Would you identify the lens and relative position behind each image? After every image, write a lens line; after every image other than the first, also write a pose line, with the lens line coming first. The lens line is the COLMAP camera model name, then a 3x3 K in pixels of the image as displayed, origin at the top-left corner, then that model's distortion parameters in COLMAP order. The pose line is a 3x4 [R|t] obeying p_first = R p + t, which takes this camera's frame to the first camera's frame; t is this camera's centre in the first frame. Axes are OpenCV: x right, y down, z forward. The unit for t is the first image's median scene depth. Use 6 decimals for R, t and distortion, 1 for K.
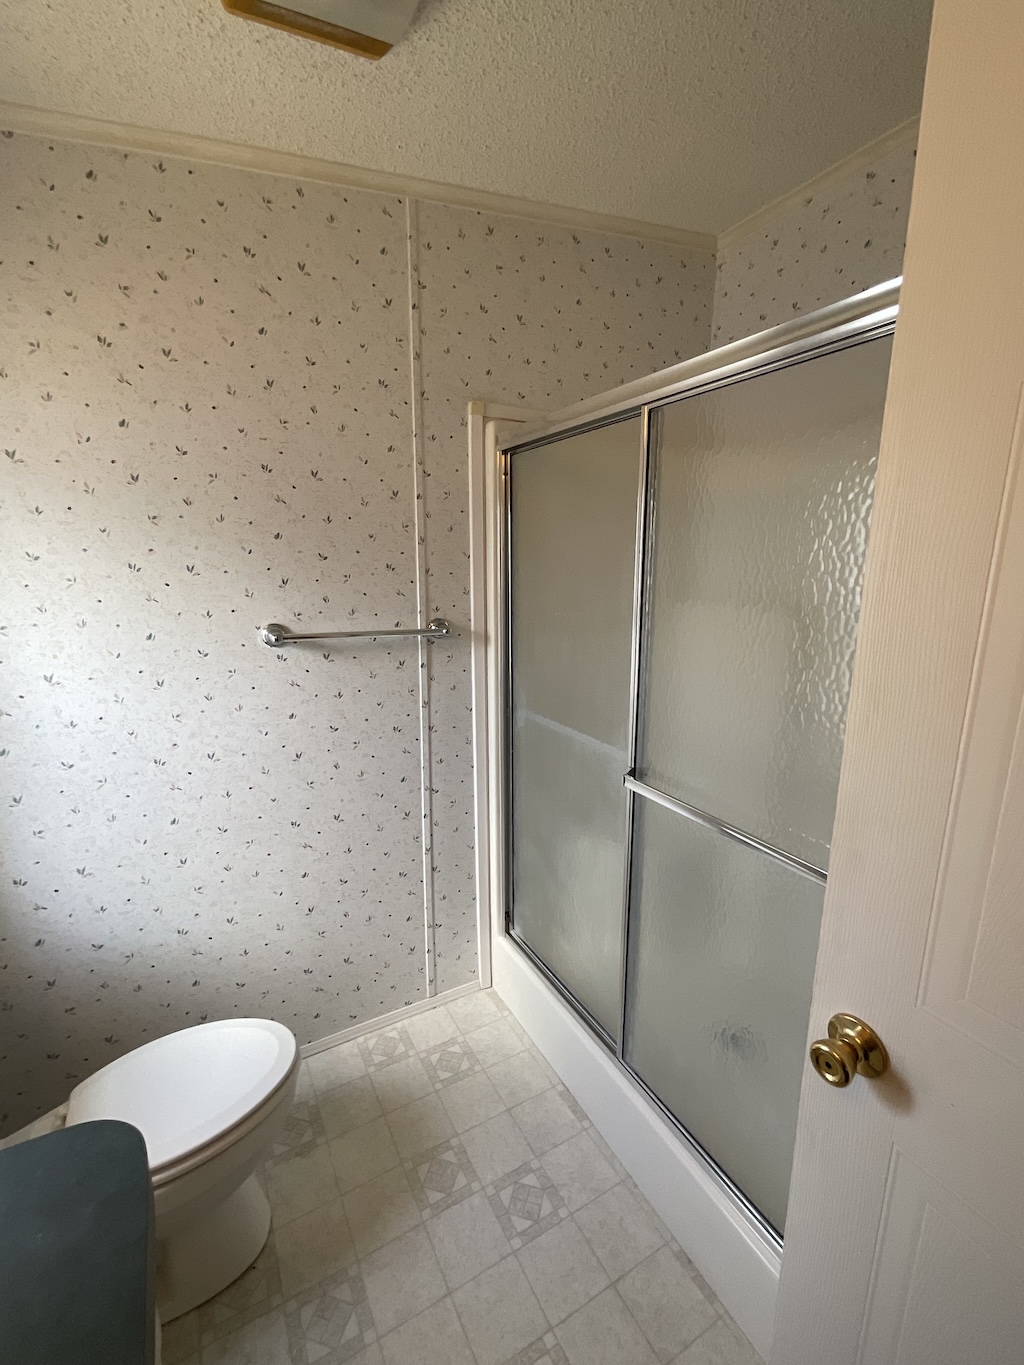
lens RADIAL K [[586.8, 0, 512.0], [0, 586.8, 682.5], [0, 0, 1]] dist [-0.006704, 0.004484]
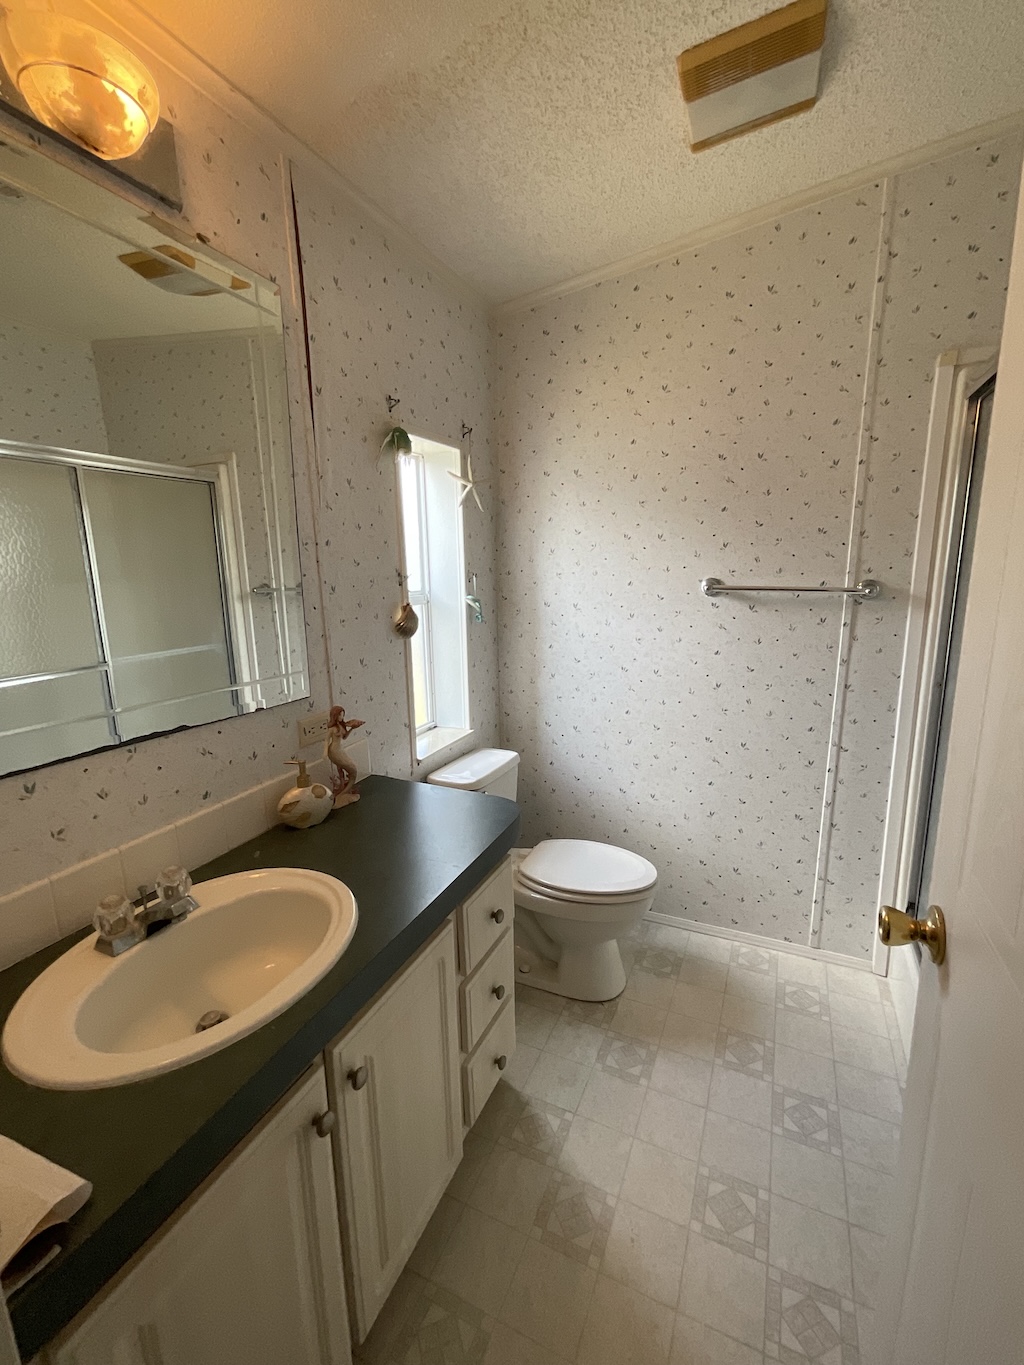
lens RADIAL K [[586.8, 0, 512.0], [0, 586.8, 682.5], [0, 0, 1]] dist [-0.006704, 0.004484]
pose [[0.583621, 0.147659, -0.798488, 0.364632], [-0.149594, 0.986049, 0.073003, 0.089247], [0.798128, 0.076843, 0.597568, -0.098550]]
